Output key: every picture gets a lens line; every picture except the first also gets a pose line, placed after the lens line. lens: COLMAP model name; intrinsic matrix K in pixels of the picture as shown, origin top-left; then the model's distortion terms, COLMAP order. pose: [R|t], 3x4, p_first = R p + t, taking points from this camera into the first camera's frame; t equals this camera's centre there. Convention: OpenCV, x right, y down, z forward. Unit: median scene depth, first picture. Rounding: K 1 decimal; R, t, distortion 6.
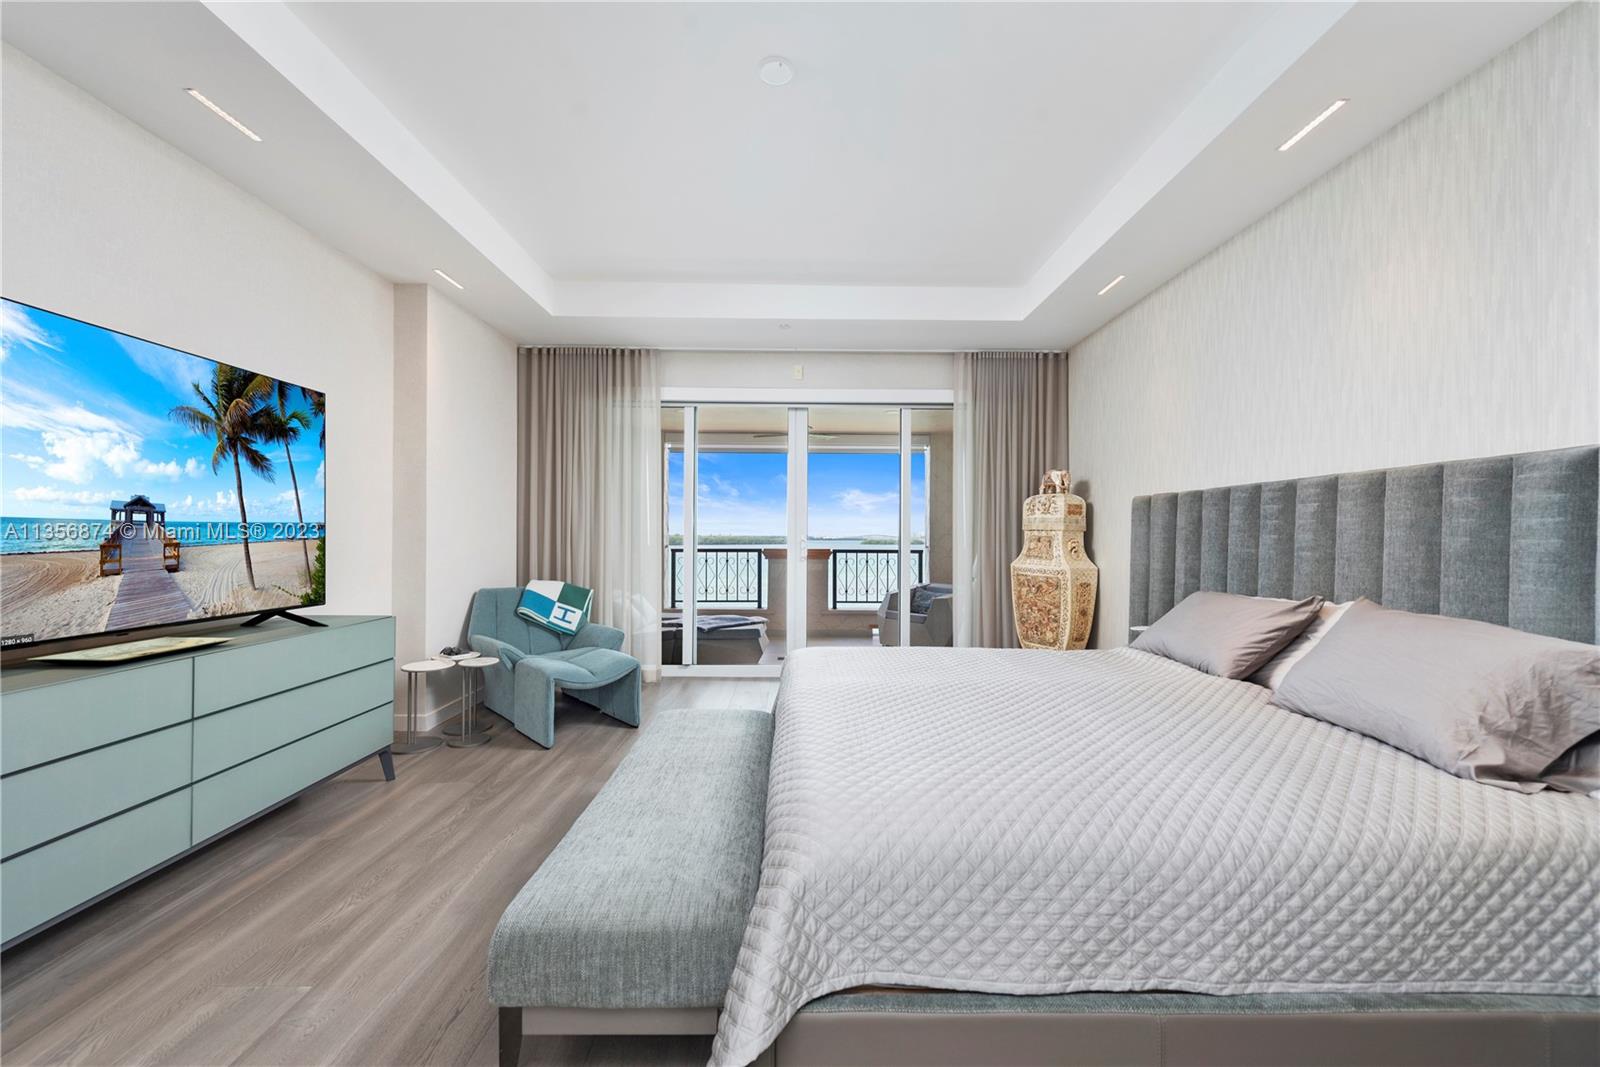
lens RADIAL K [[631.5, 0, 796.7], [0, 631.5, 538.2], [0, 0, 1]] dist [-0.000839, -0.000878]
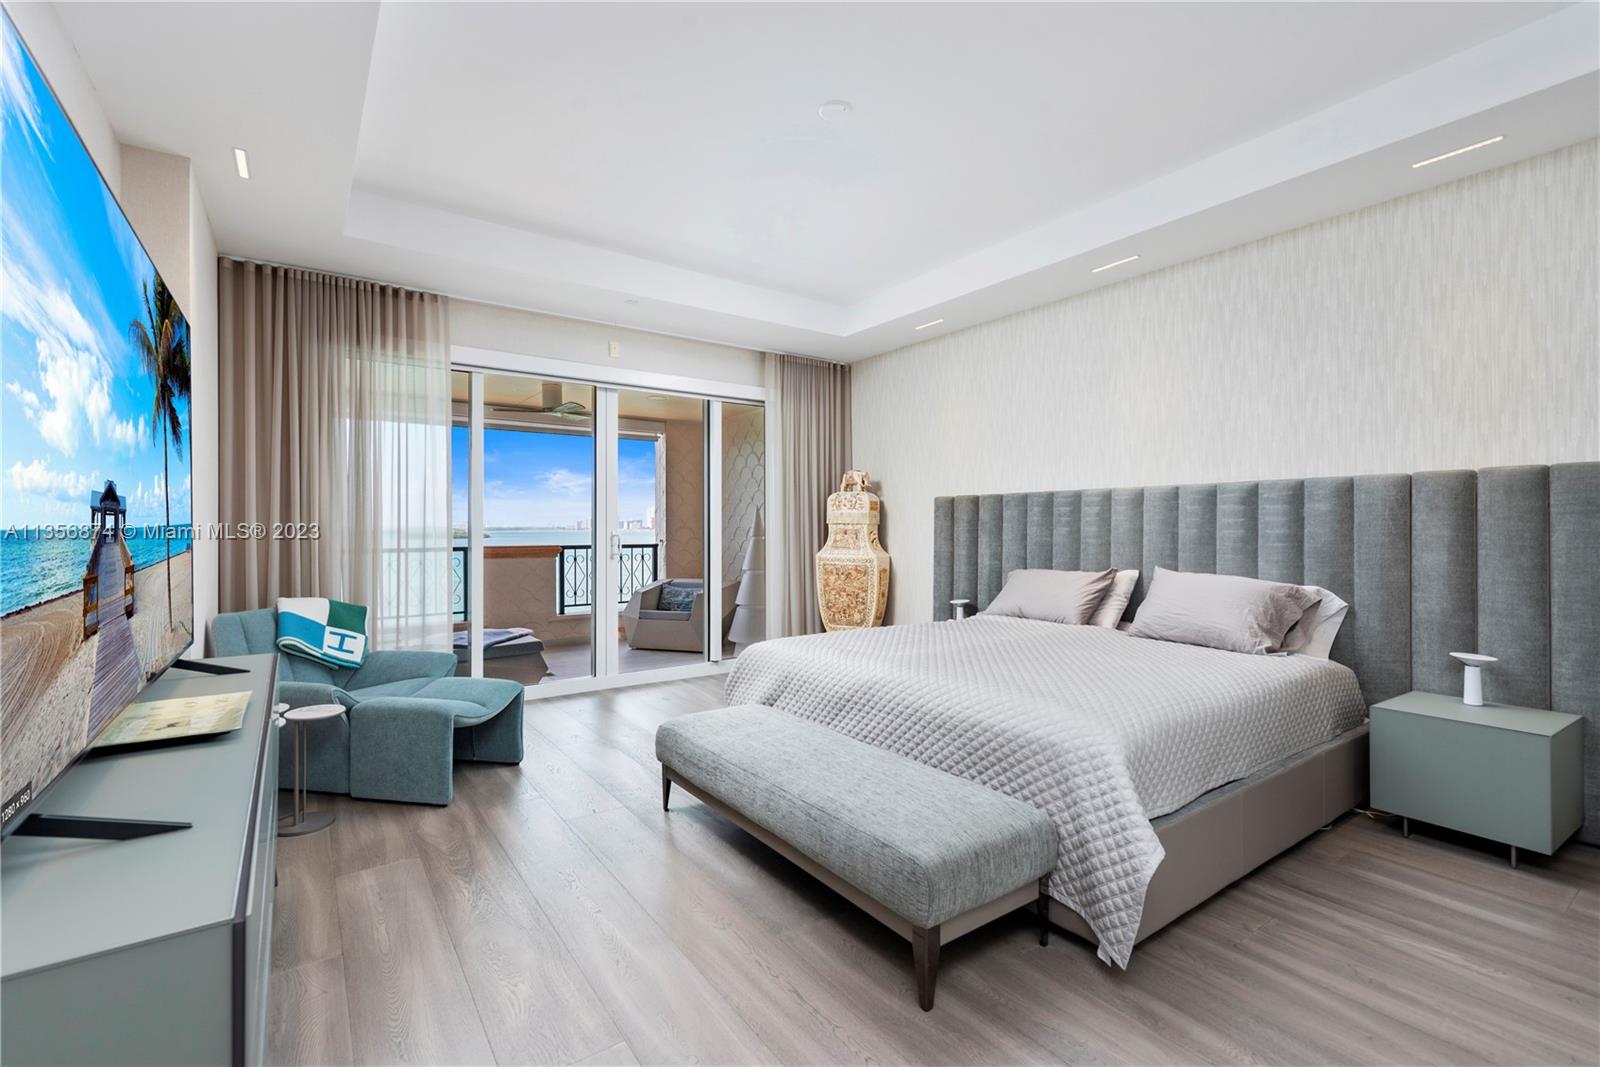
lens RADIAL K [[720.9, 0, 801.5], [0, 720.9, 528.4], [0, 0, 1]] dist [0.000749, -0.000512]
pose [[0.809593, -0.007687, 0.586941, -0.429481], [0.008652, 0.999962, 0.001162, -0.006910], [-0.586928, 0.004138, 0.809629, 0.010852]]
